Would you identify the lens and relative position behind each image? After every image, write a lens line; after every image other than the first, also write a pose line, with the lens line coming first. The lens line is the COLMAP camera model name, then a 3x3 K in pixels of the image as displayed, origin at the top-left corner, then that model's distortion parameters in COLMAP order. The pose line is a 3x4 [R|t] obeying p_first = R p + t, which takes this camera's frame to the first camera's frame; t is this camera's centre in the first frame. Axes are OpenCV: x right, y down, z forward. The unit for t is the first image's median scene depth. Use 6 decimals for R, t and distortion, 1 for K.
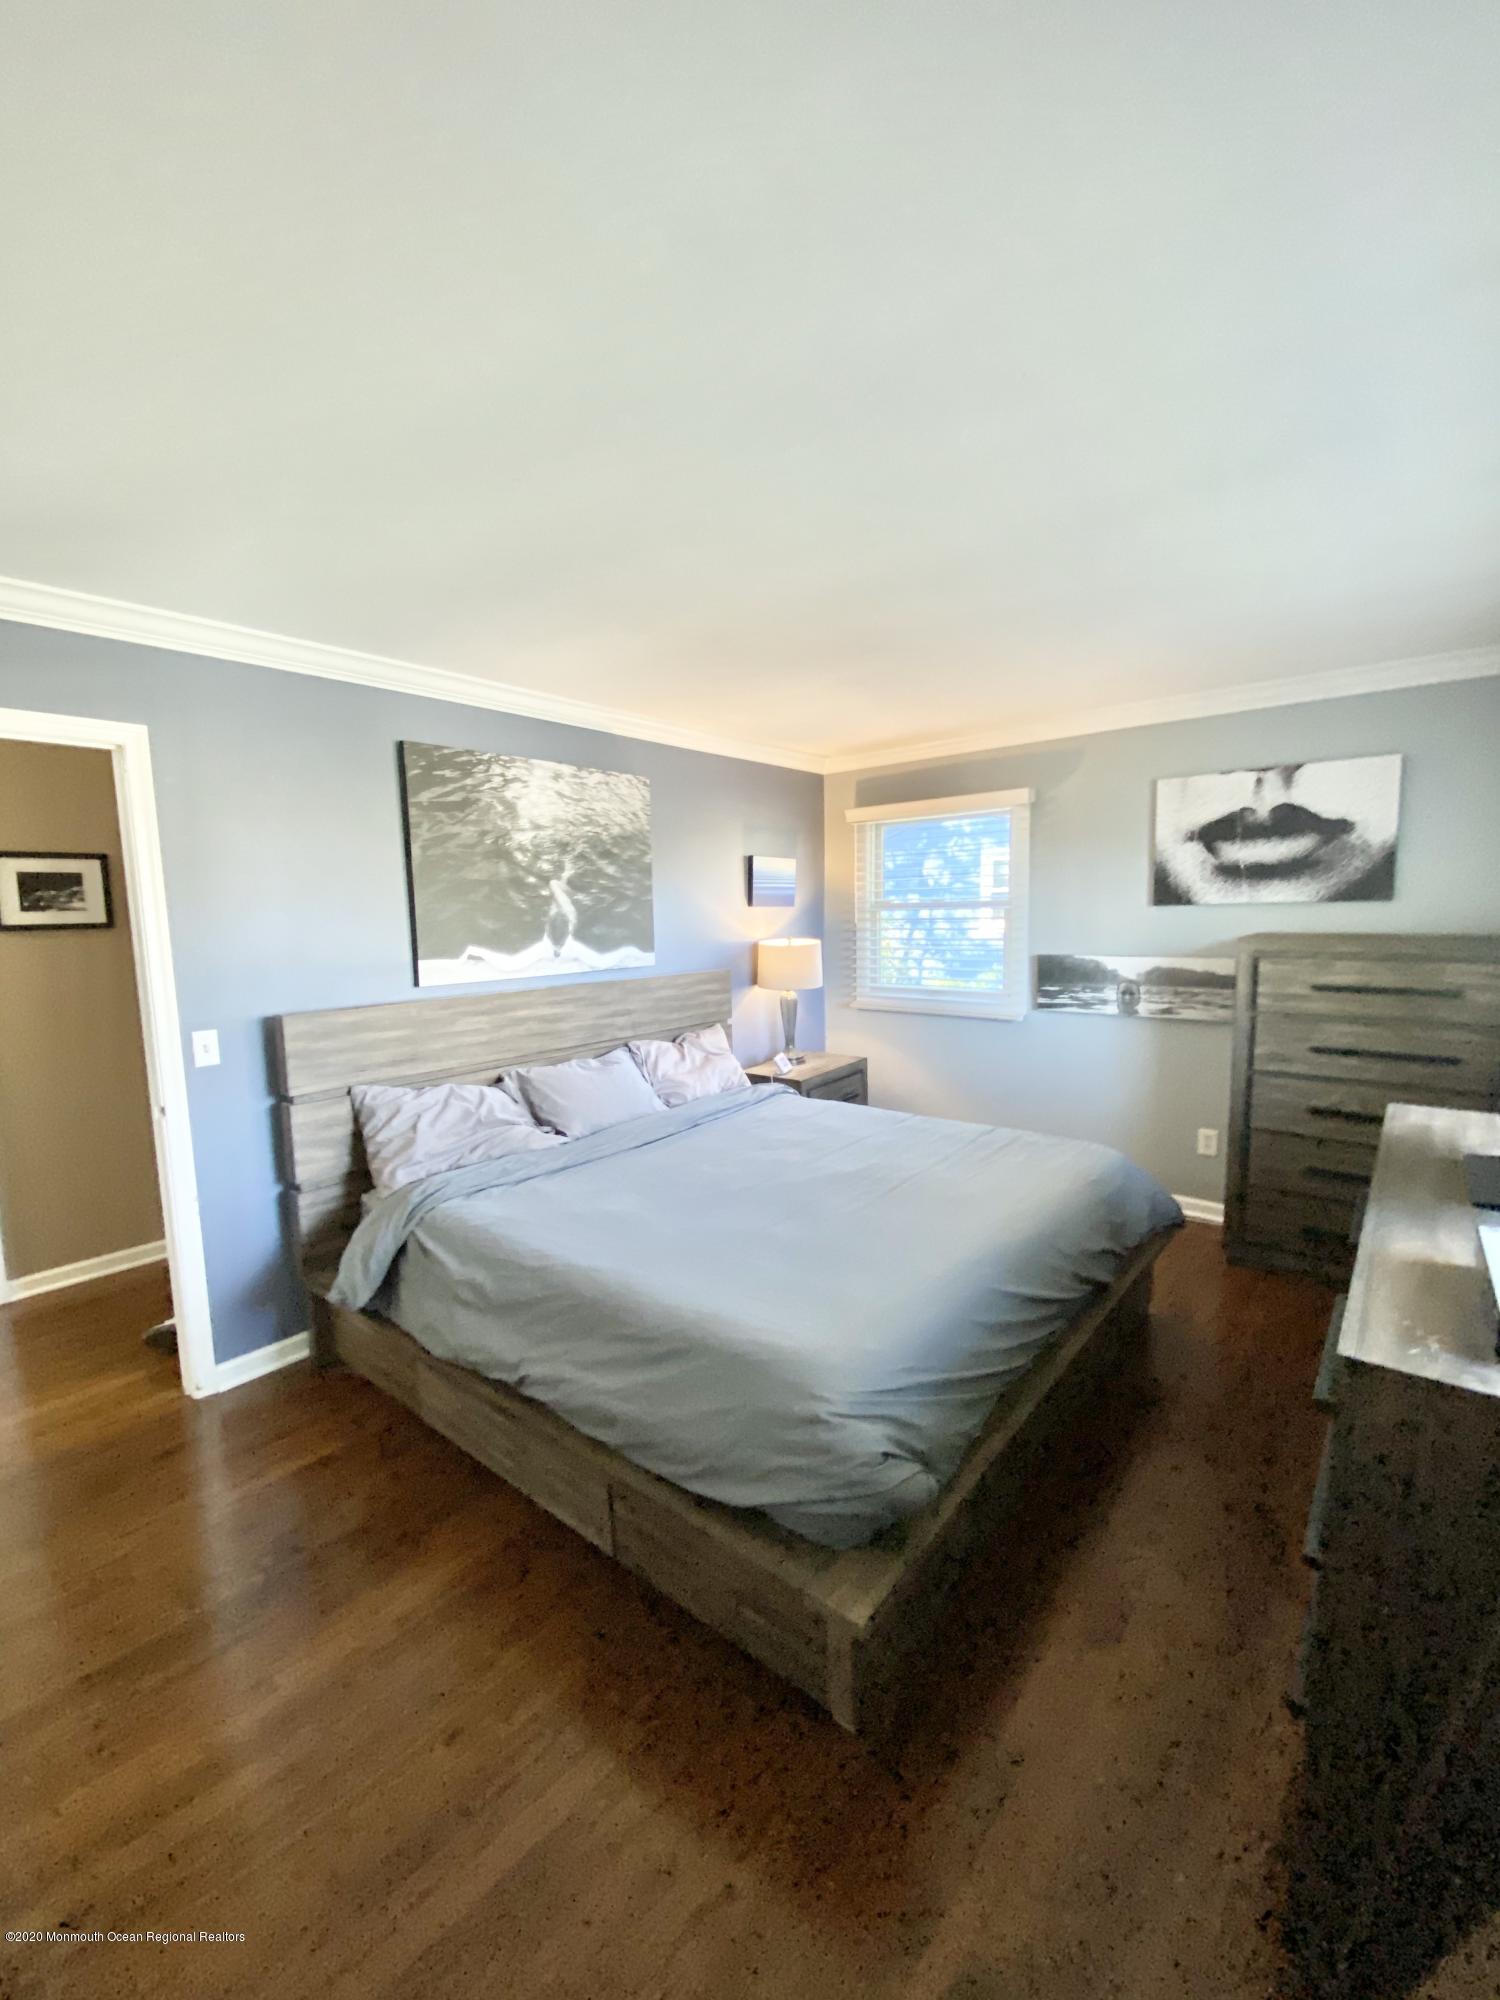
lens RADIAL K [[813.8, 0, 752.9], [0, 813.8, 1003.4], [0, 0, 1]] dist [0.001595, 0.000062]
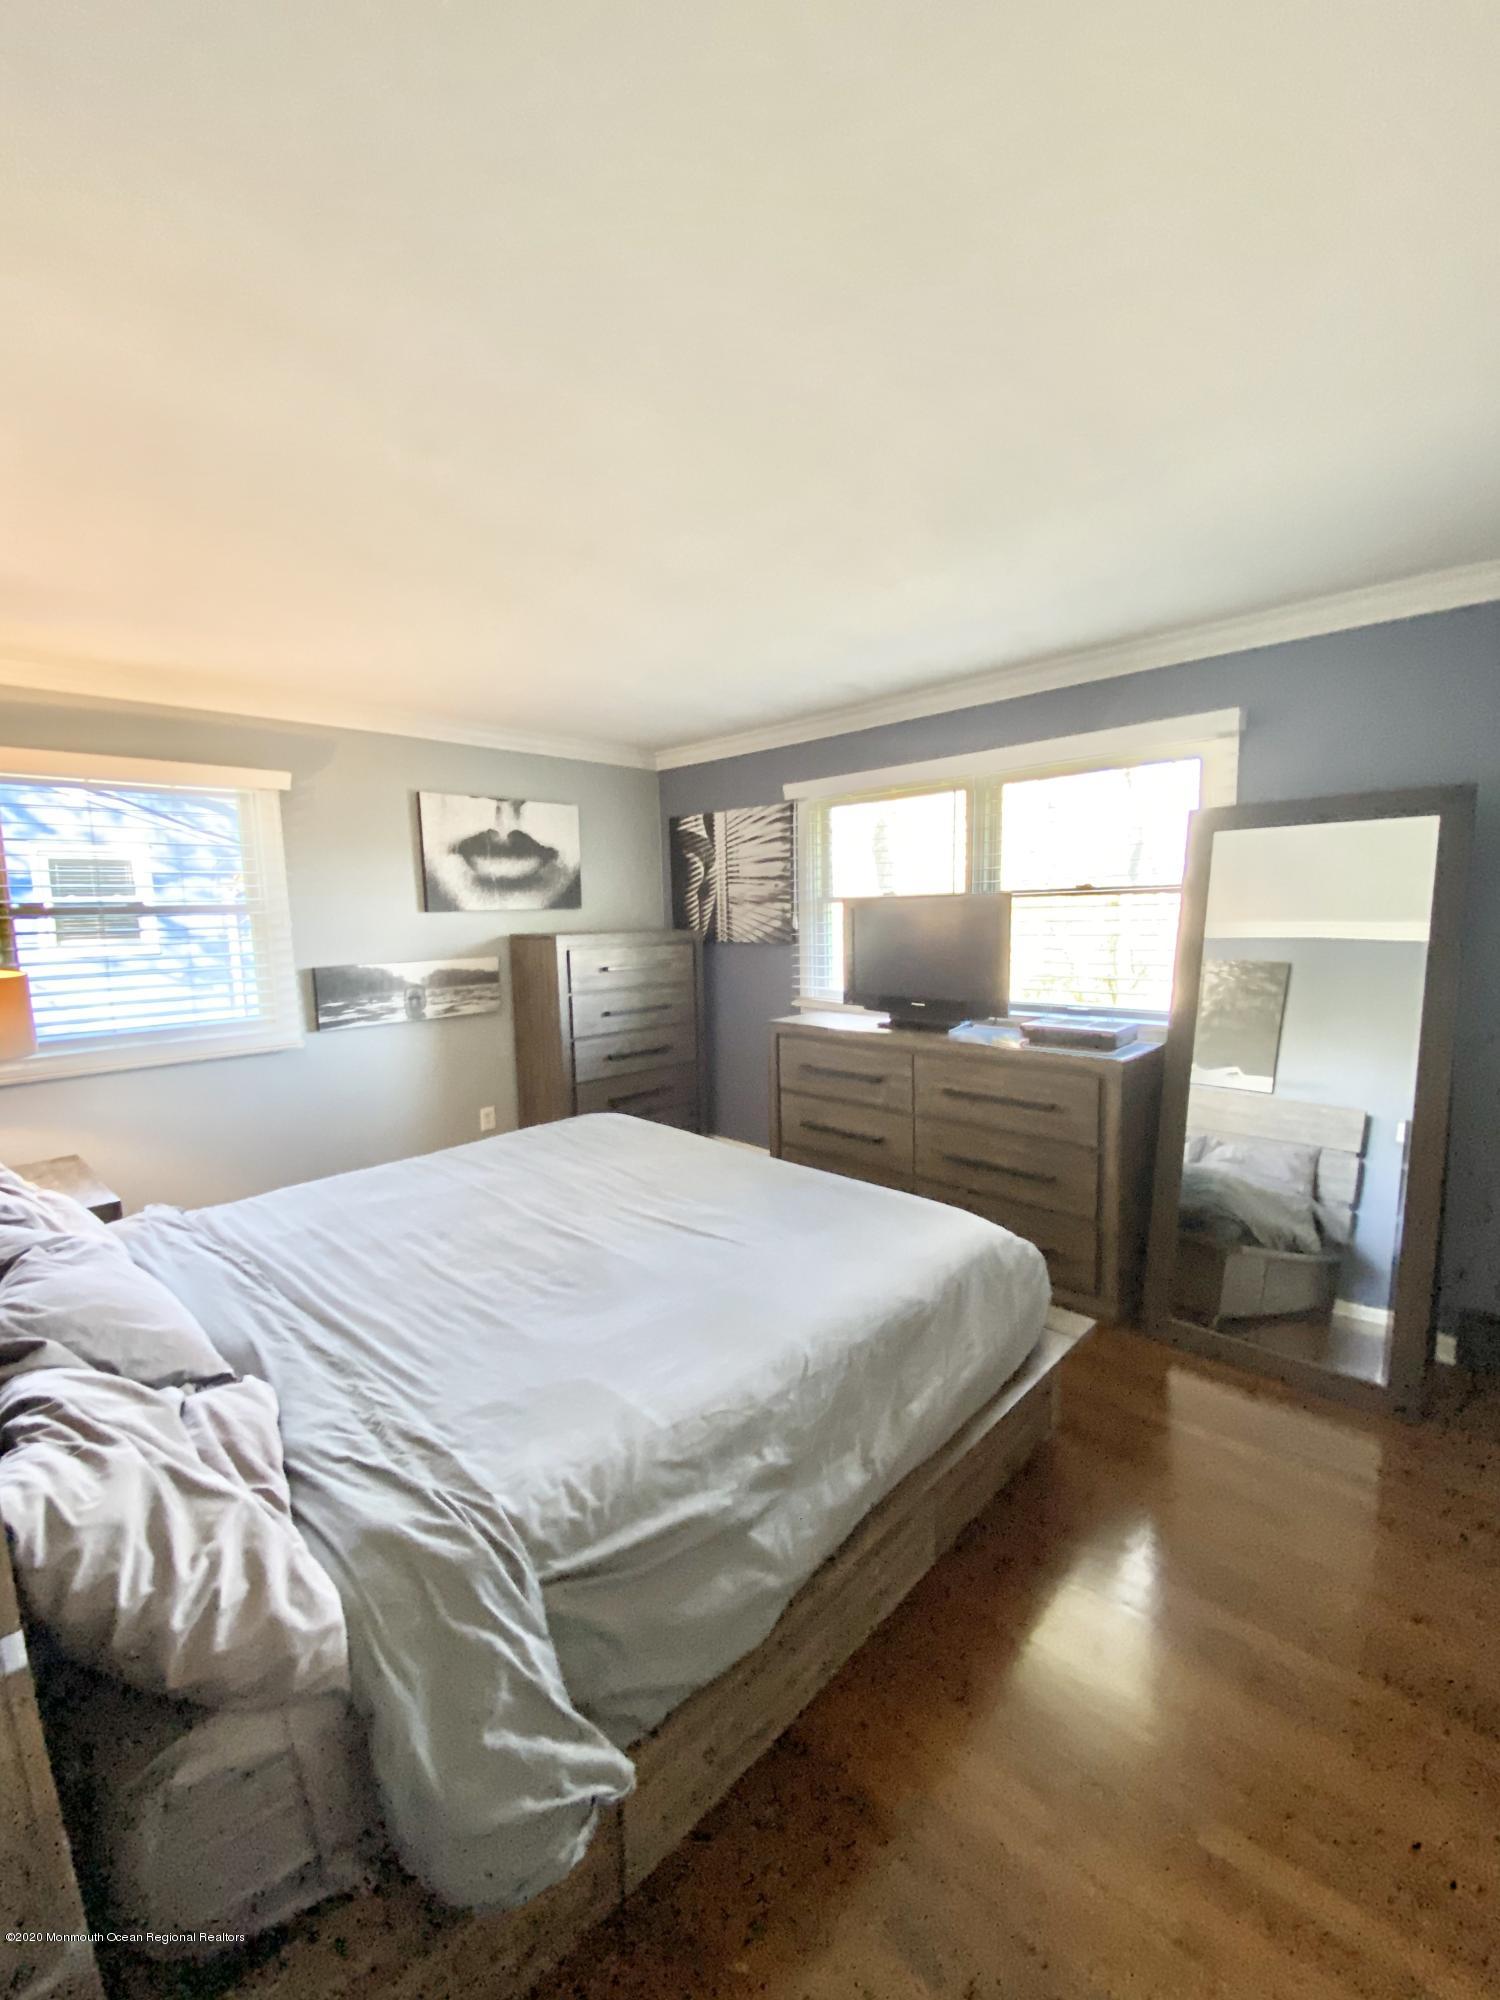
lens RADIAL K [[813.8, 0, 752.9], [0, 813.8, 1003.4], [0, 0, 1]] dist [0.001595, 0.000062]
pose [[0.064056, -0.095802, 0.993337, -0.554059], [0.135441, 0.987006, 0.086457, -0.039080], [-0.988713, 0.129000, 0.076199, 0.541387]]
